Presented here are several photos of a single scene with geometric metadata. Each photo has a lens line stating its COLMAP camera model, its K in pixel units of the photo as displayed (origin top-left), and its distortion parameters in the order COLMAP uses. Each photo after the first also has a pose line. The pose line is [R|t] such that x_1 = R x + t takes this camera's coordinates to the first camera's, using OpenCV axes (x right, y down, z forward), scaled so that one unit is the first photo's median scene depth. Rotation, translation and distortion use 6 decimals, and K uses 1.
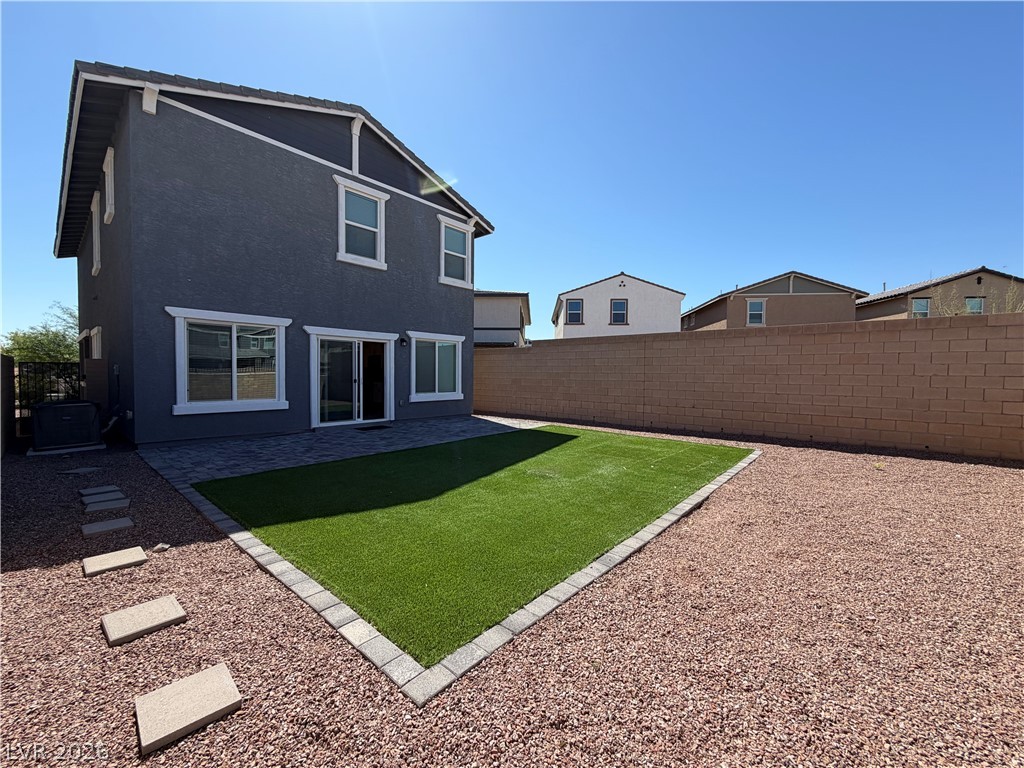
lens RADIAL K [[409.1, 0, 509.5], [0, 409.1, 383.2], [0, 0, 1]] dist [-0.000469, -0.000045]
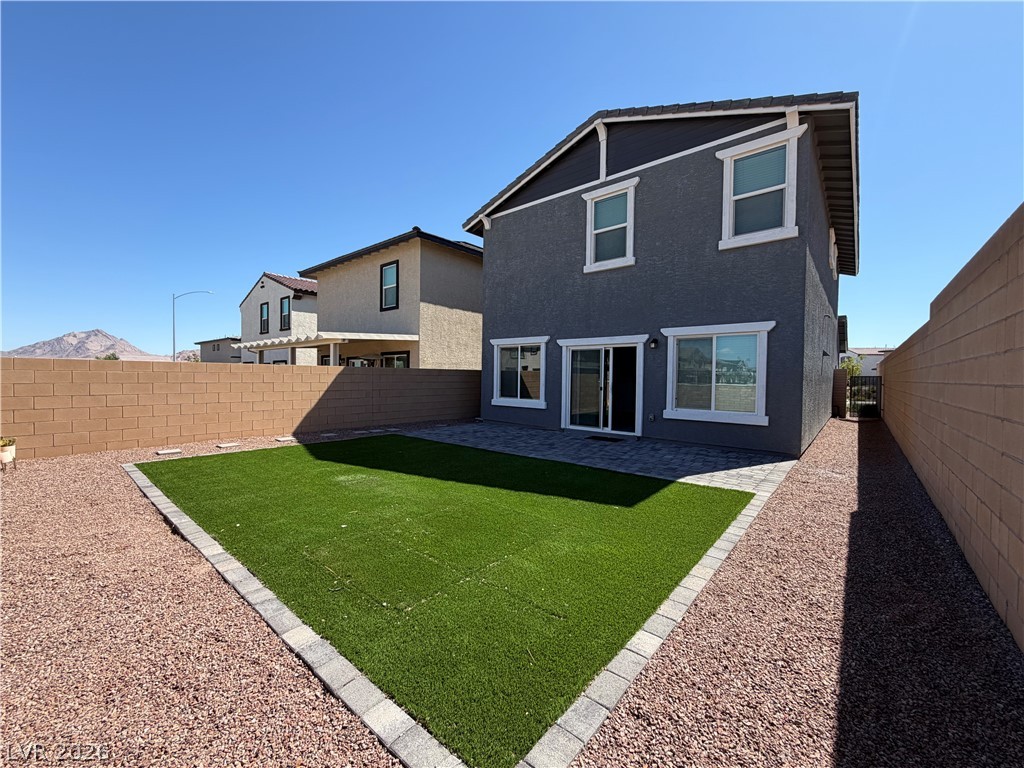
lens RADIAL K [[409.1, 0, 509.5], [0, 409.1, 383.2], [0, 0, 1]] dist [-0.000469, -0.000045]
pose [[0.014624, 0.009728, -0.999846, 0.611218], [-0.035435, 0.999330, 0.009205, -0.019930], [0.999265, 0.035295, 0.014959, 0.770916]]
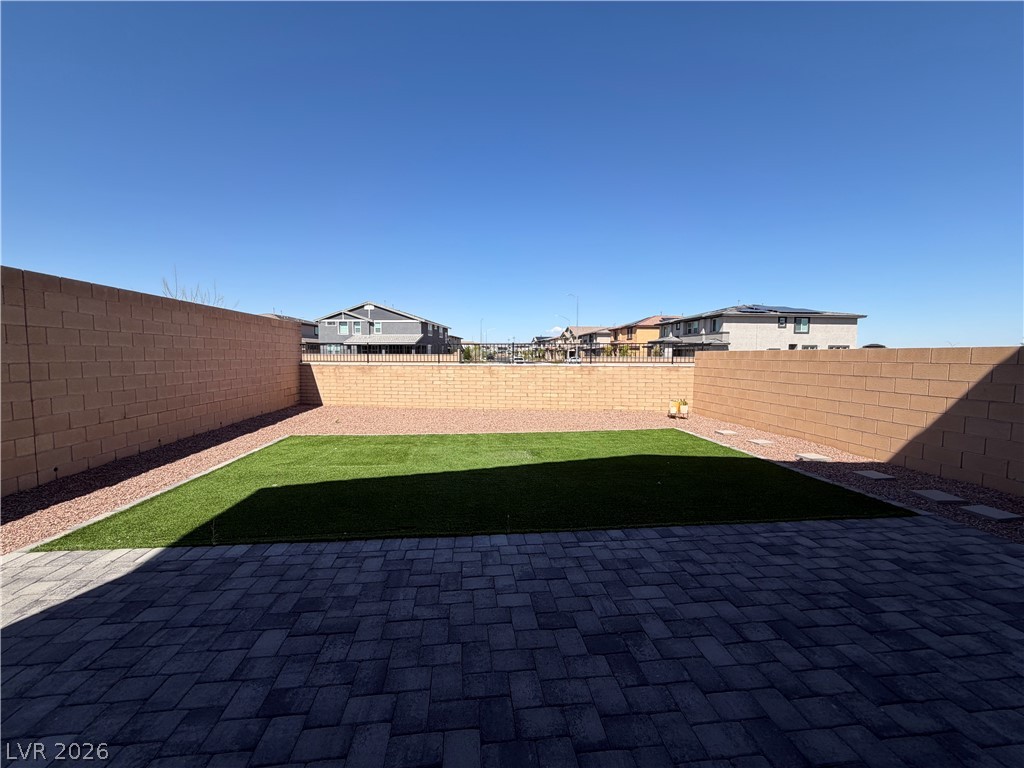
lens RADIAL K [[409.1, 0, 509.5], [0, 409.1, 383.2], [0, 0, 1]] dist [-0.000469, -0.000045]
pose [[-0.749725, -0.060283, 0.658999, -0.359267], [0.001125, 0.995725, 0.092365, -0.046402], [-0.661749, 0.069990, -0.746451, 1.075635]]
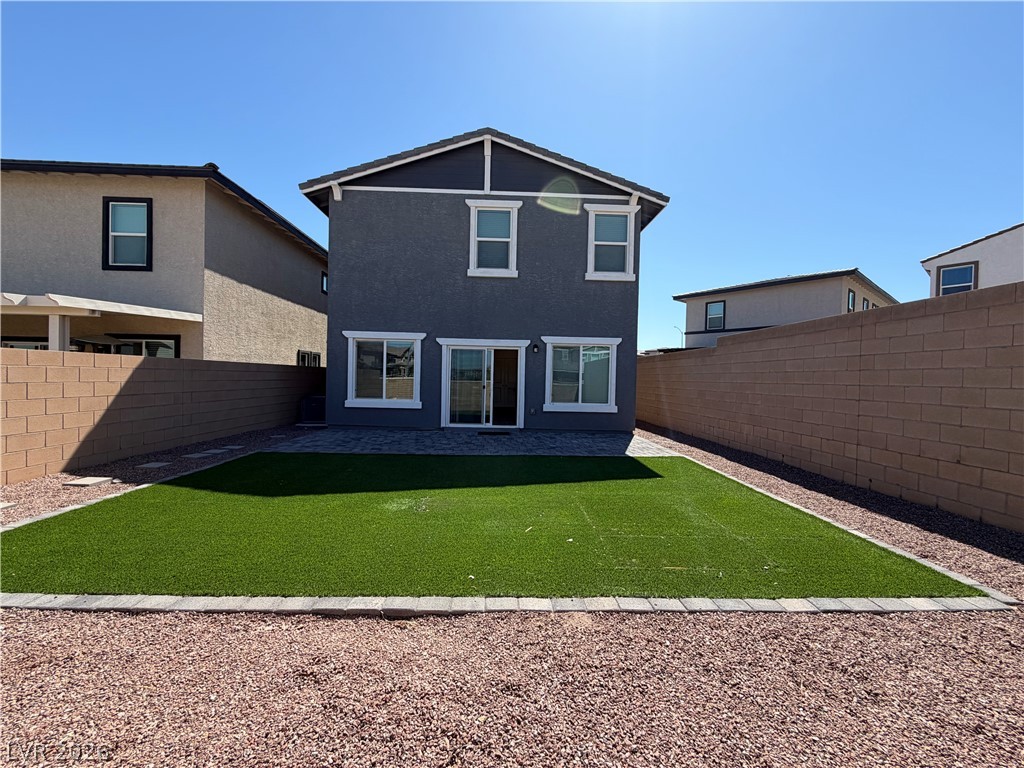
lens RADIAL K [[409.1, 0, 509.5], [0, 409.1, 383.2], [0, 0, 1]] dist [-0.000469, -0.000045]
pose [[0.681179, 0.015979, -0.731943, 0.445364], [-0.033603, 0.999391, -0.009455, -0.007698], [0.731346, 0.031036, 0.681300, 0.331177]]
